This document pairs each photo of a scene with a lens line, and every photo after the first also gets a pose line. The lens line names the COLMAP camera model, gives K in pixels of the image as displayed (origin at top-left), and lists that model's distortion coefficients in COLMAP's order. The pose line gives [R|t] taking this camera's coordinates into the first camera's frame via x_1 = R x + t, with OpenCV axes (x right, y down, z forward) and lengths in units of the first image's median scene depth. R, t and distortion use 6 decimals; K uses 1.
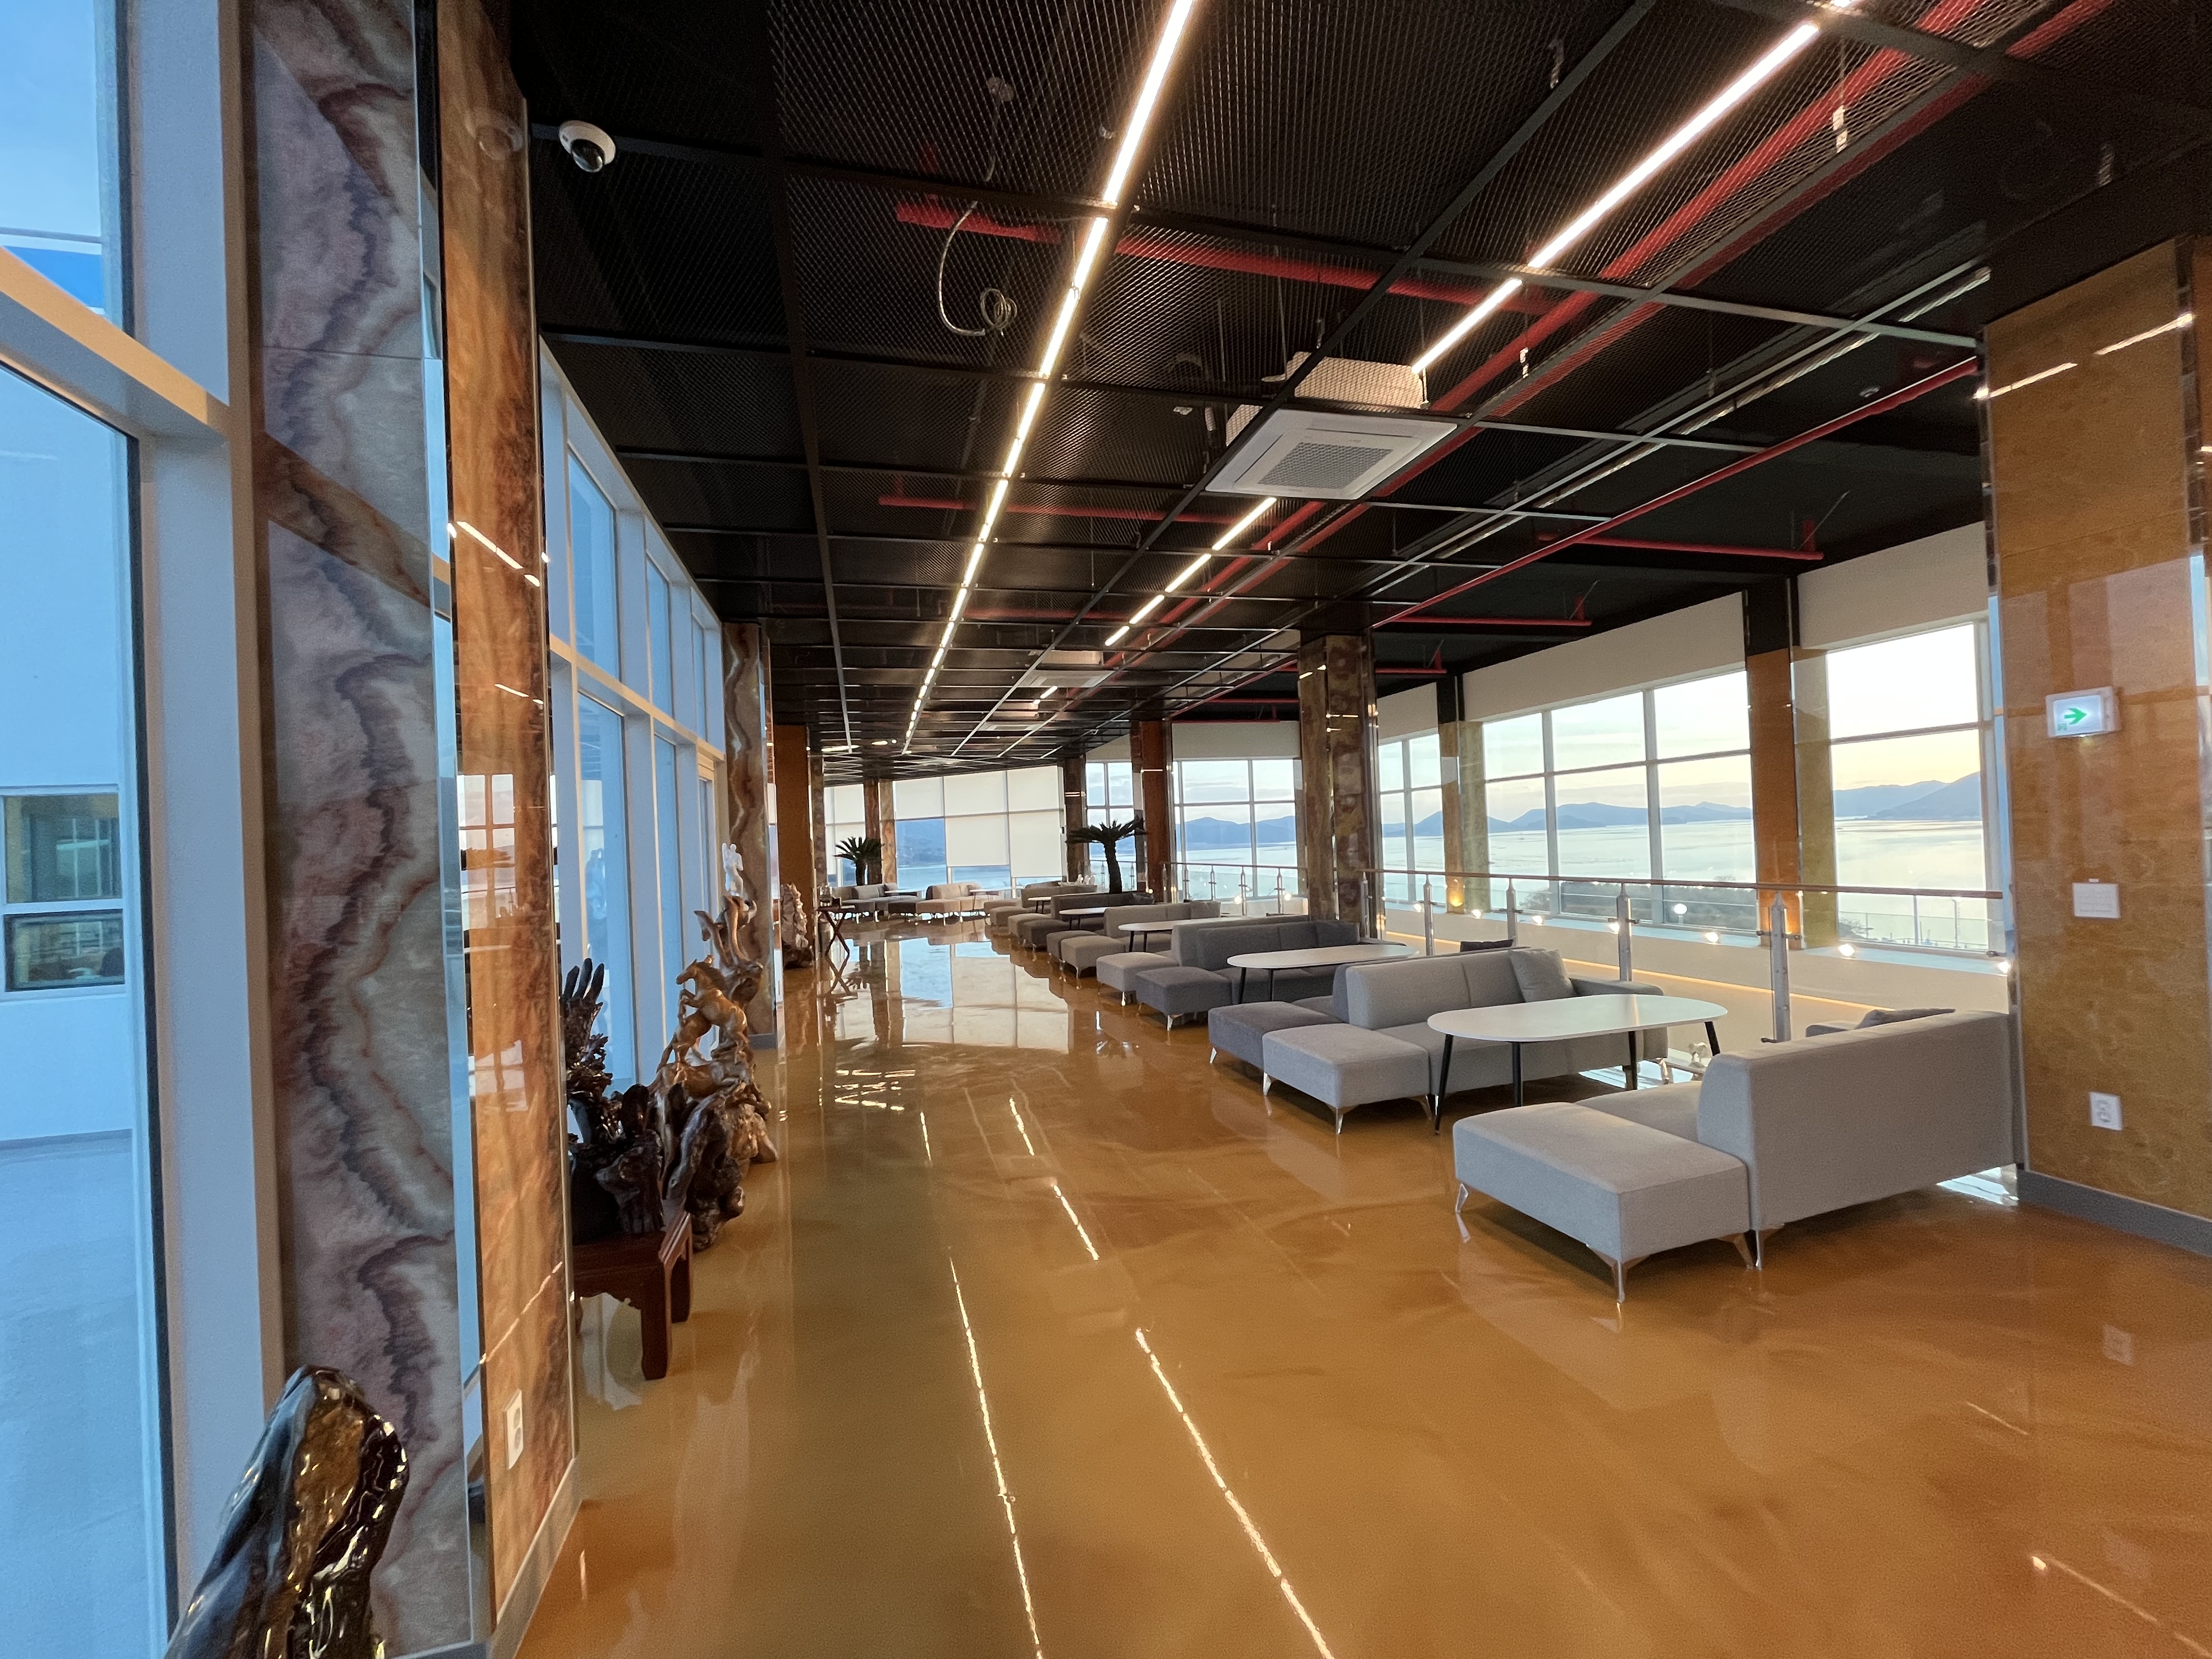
lens RADIAL K [[890.1, 0, 1101.6], [0, 890.1, 839.0], [0, 0, 1]] dist [-0.002330, -0.000276]
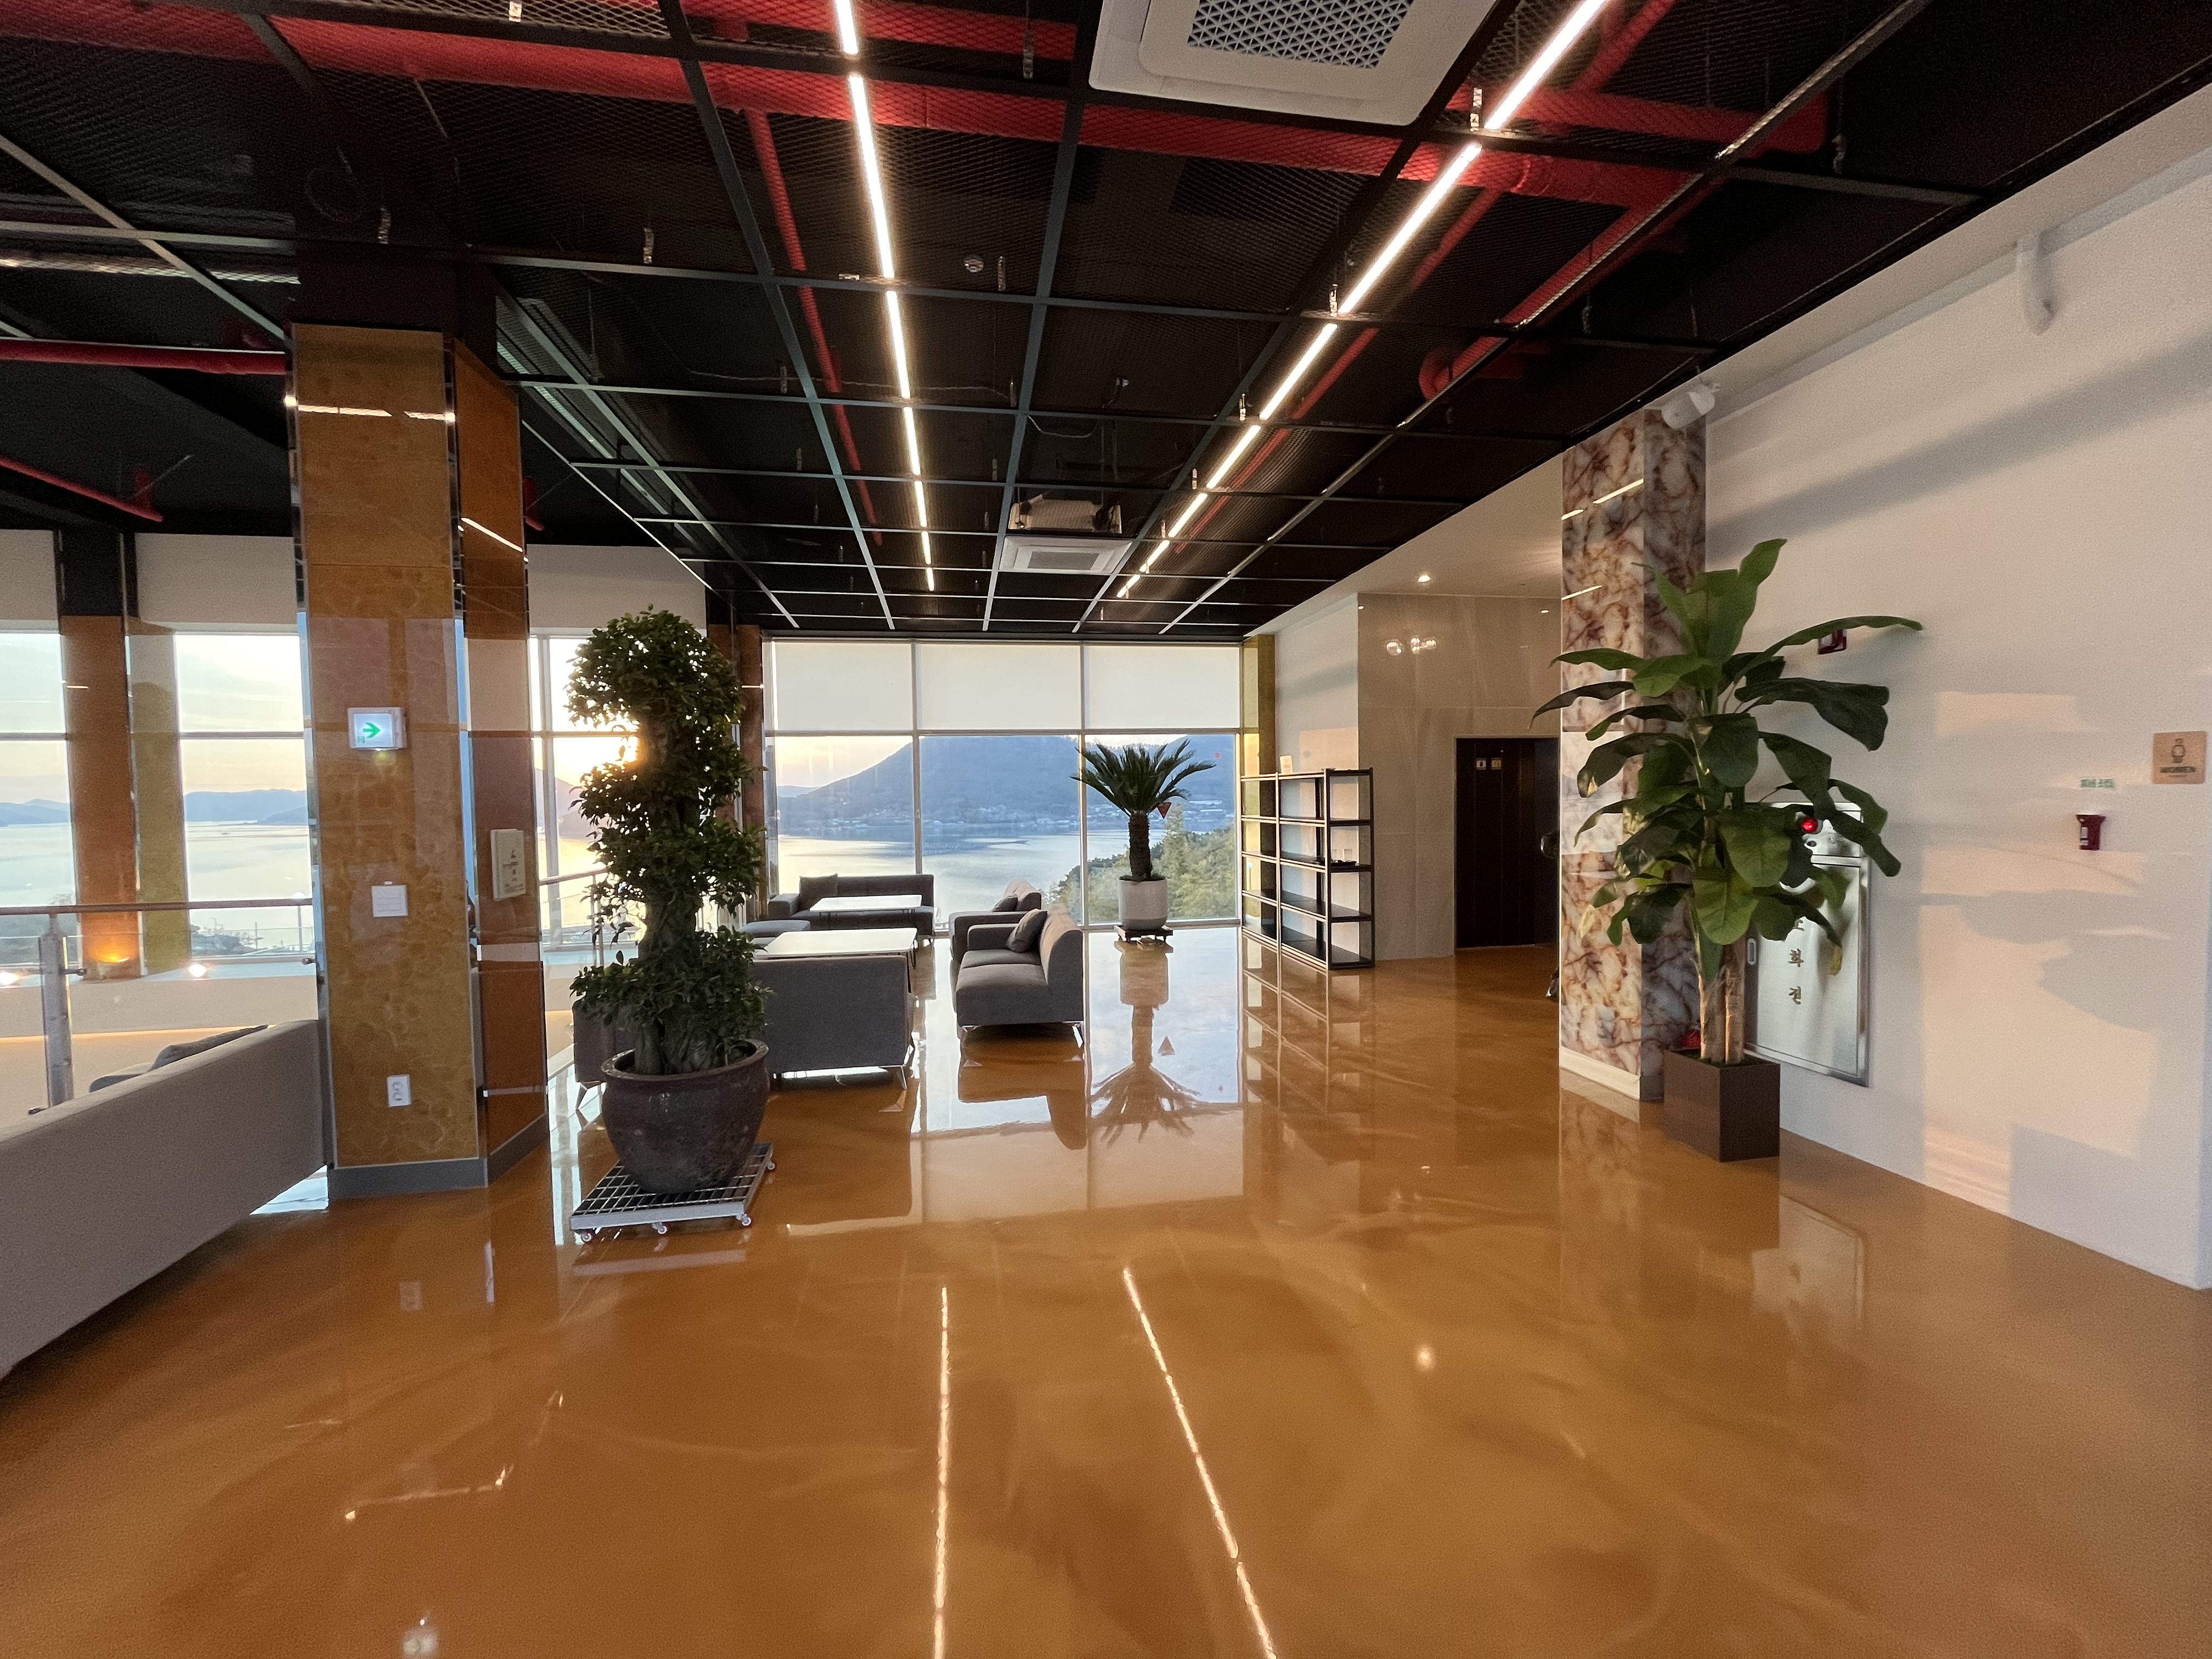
lens RADIAL K [[890.1, 0, 1101.1], [0, 890.1, 835.9], [0, 0, 1]] dist [-0.002330, -0.000276]
pose [[0.099094, 0.004066, 0.995070, 0.100140], [0.006038, 0.999971, -0.004688, -0.000767], [-0.995060, 0.006473, 0.099067, 0.013816]]
